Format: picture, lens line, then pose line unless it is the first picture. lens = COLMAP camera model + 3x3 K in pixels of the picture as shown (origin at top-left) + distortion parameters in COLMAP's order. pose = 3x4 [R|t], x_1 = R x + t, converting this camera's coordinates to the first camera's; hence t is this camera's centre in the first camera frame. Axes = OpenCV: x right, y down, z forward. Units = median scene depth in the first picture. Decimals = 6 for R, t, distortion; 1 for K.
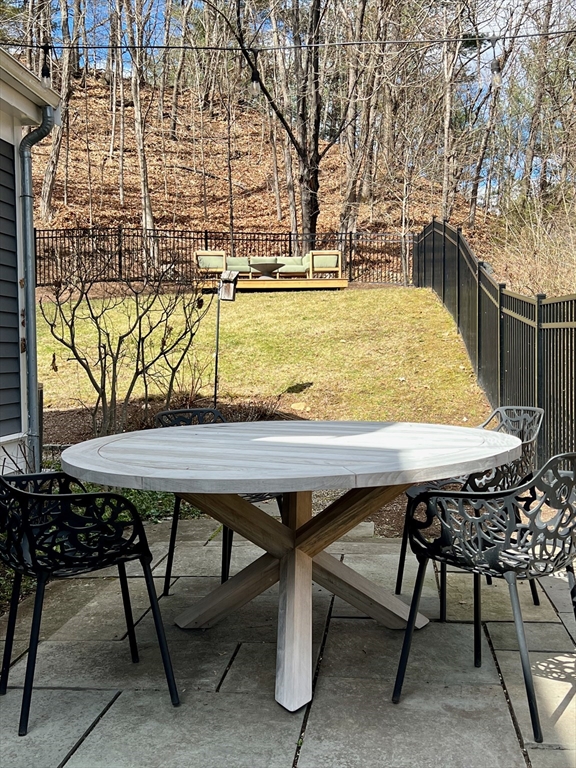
lens RADIAL K [[896.2, 0, 289.4], [0, 896.2, 383.6], [0, 0, 1]] dist [0.015813, 0.000000]
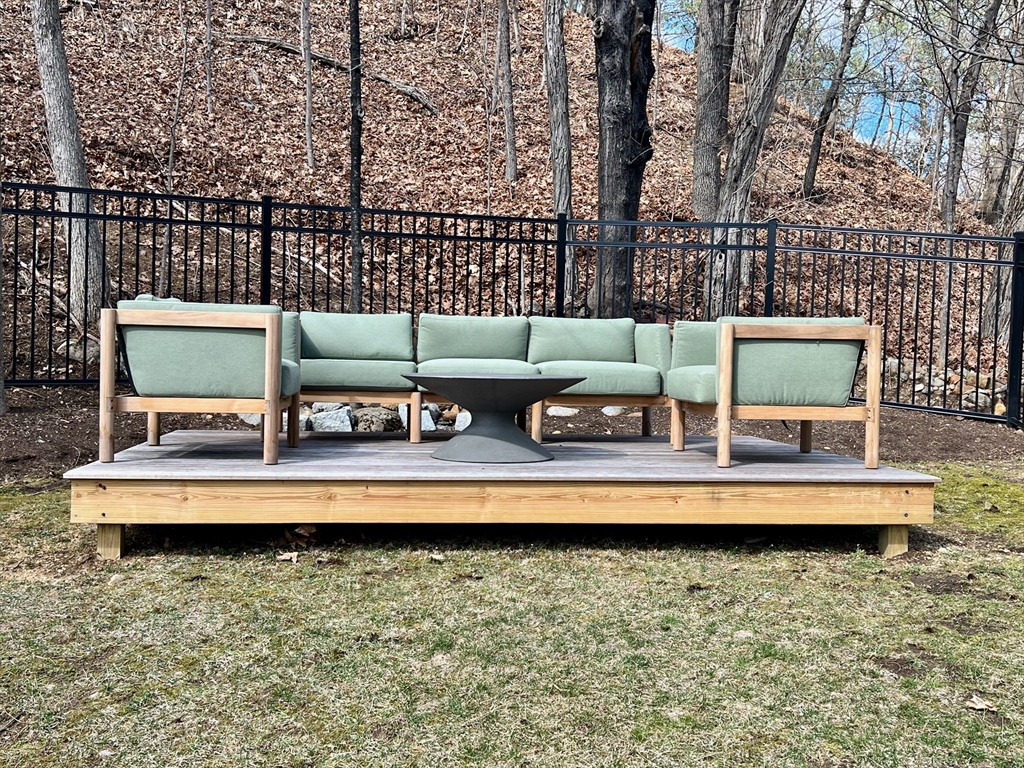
lens RADIAL K [[1075.7, 0, 510.4], [0, 1075.7, 383.9], [0, 0, 1]] dist [-0.014142, 0.000000]
pose [[0.999267, 0.029549, 0.024342, -0.023547], [-0.029387, 0.999544, -0.006979, -0.109163], [-0.024537, 0.006259, 0.999679, 0.641821]]
